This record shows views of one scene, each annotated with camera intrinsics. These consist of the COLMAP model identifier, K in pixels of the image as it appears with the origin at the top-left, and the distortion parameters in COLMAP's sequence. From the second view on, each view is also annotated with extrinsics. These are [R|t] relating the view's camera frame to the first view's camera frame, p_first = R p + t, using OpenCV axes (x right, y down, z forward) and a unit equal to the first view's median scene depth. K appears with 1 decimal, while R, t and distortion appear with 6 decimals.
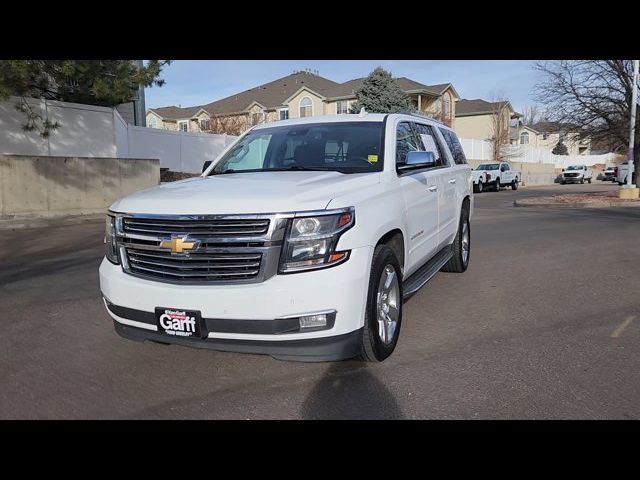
lens RADIAL K [[476.3, 0, 320.6], [0, 476.3, 224.5], [0, 0, 1]] dist [0.024819, -0.010051]
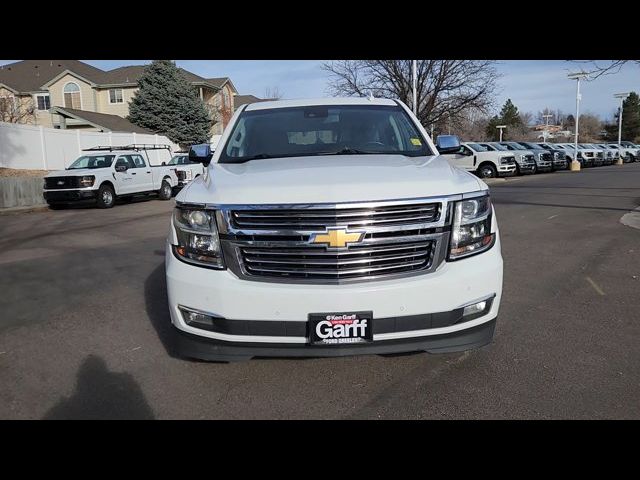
lens RADIAL K [[476.3, 0, 320.6], [0, 476.3, 224.5], [0, 0, 1]] dist [0.024819, -0.010051]
pose [[0.923838, -0.053803, 0.378984, -0.646743], [0.048168, 0.998543, 0.024341, -0.003110], [-0.379741, -0.004232, 0.925083, 0.224998]]
